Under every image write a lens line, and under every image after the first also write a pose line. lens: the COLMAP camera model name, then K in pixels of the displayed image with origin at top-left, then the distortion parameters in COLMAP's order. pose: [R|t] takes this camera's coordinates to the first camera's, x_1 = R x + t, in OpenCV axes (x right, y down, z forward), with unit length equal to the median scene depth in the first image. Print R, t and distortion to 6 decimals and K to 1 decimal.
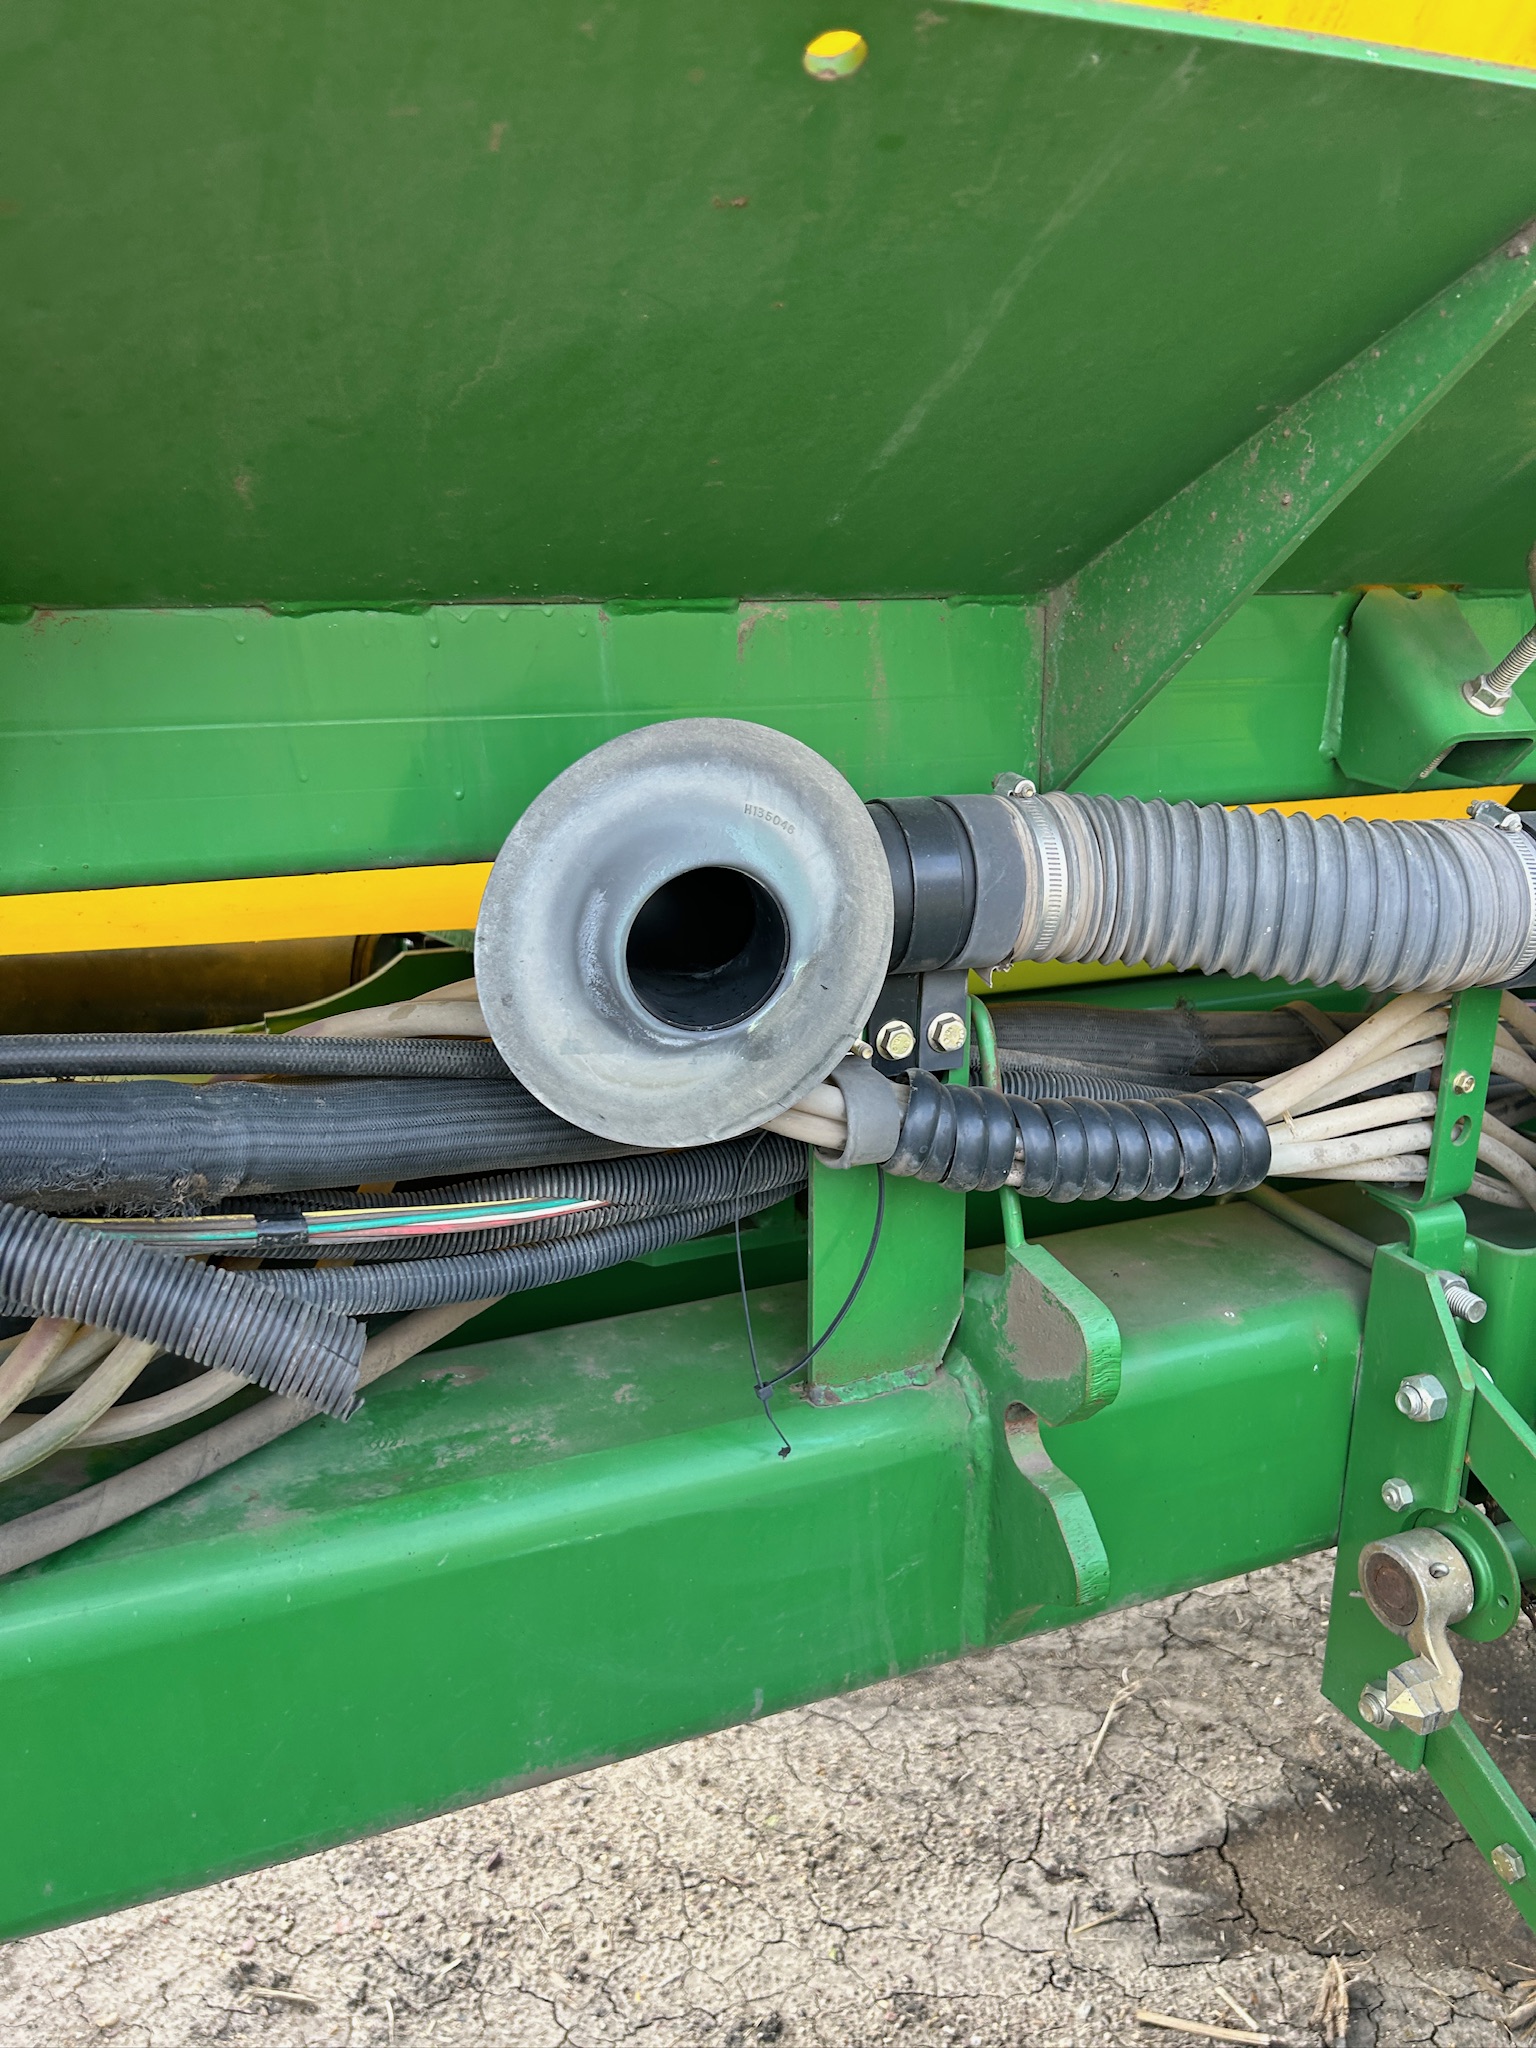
lens RADIAL K [[1567.0, 0, 790.5], [0, 1567.0, 1015.6], [0, 0, 1]] dist [0.061554, -0.086618]
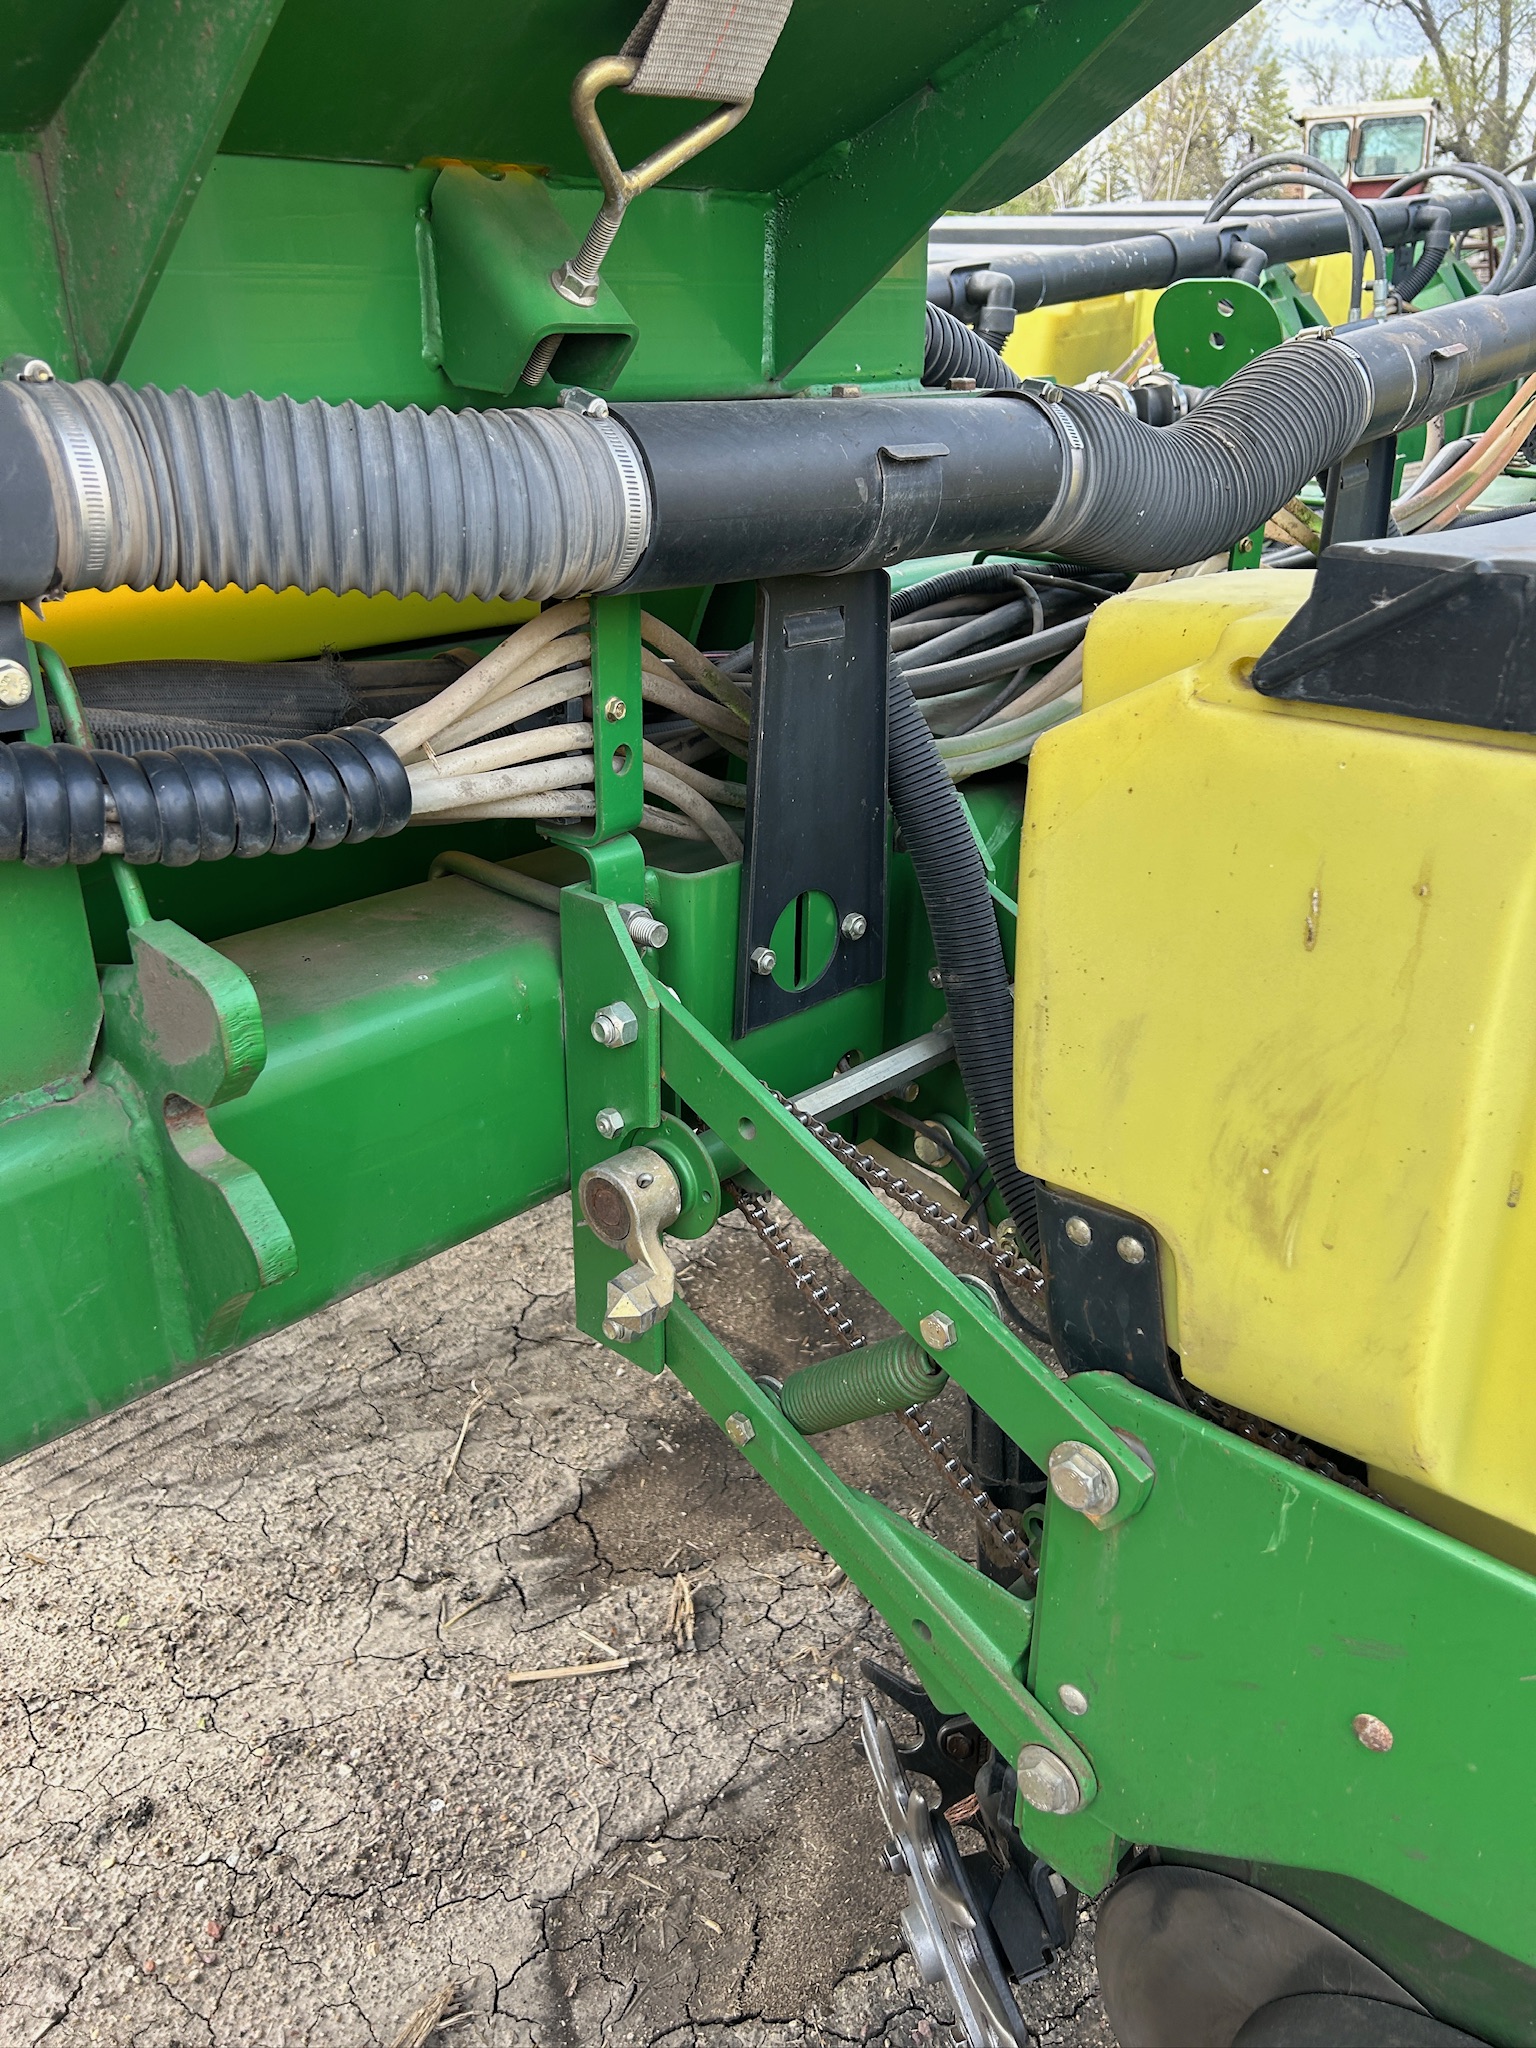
lens RADIAL K [[1565.9, 0, 774.1], [0, 1565.9, 1029.9], [0, 0, 1]] dist [0.062061, -0.076208]
pose [[0.914258, -0.166666, 0.369264, 0.114198], [0.108749, 0.978970, 0.172603, 0.077952], [-0.390265, -0.117647, 0.913155, 0.031477]]
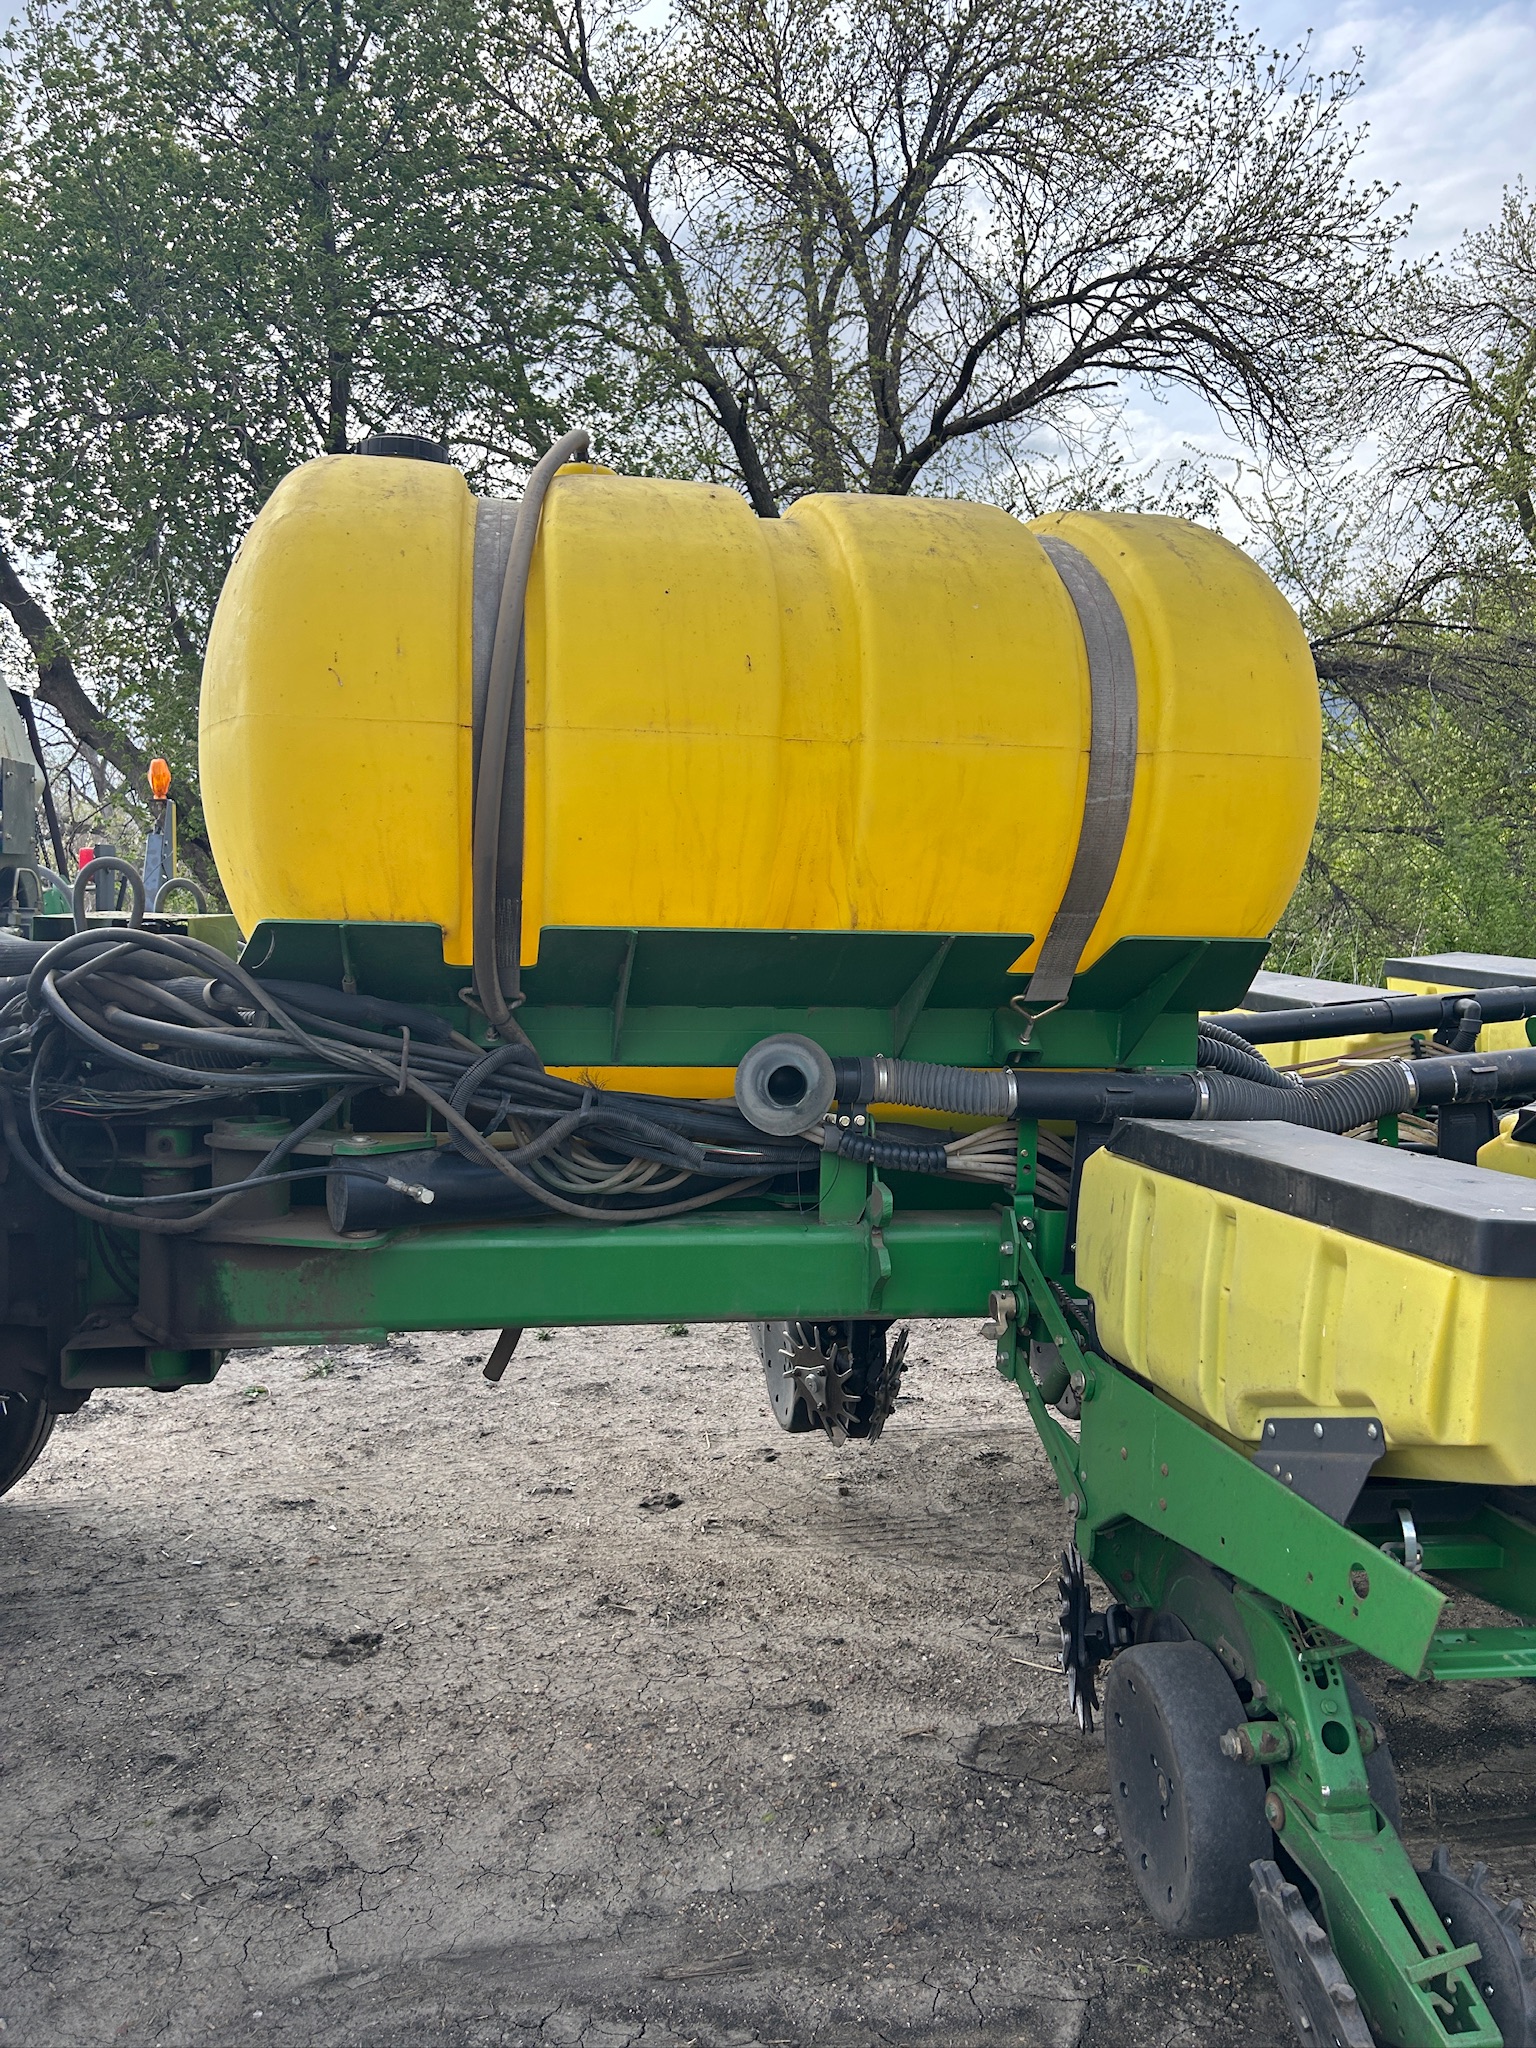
lens RADIAL K [[1567.0, 0, 790.5], [0, 1567.0, 1015.6], [0, 0, 1]] dist [0.061554, -0.086618]
pose [[0.979560, 0.037795, -0.197569, 0.564827], [-0.079042, 0.975506, -0.205283, 0.460088], [0.184971, 0.216703, 0.958554, -2.240634]]
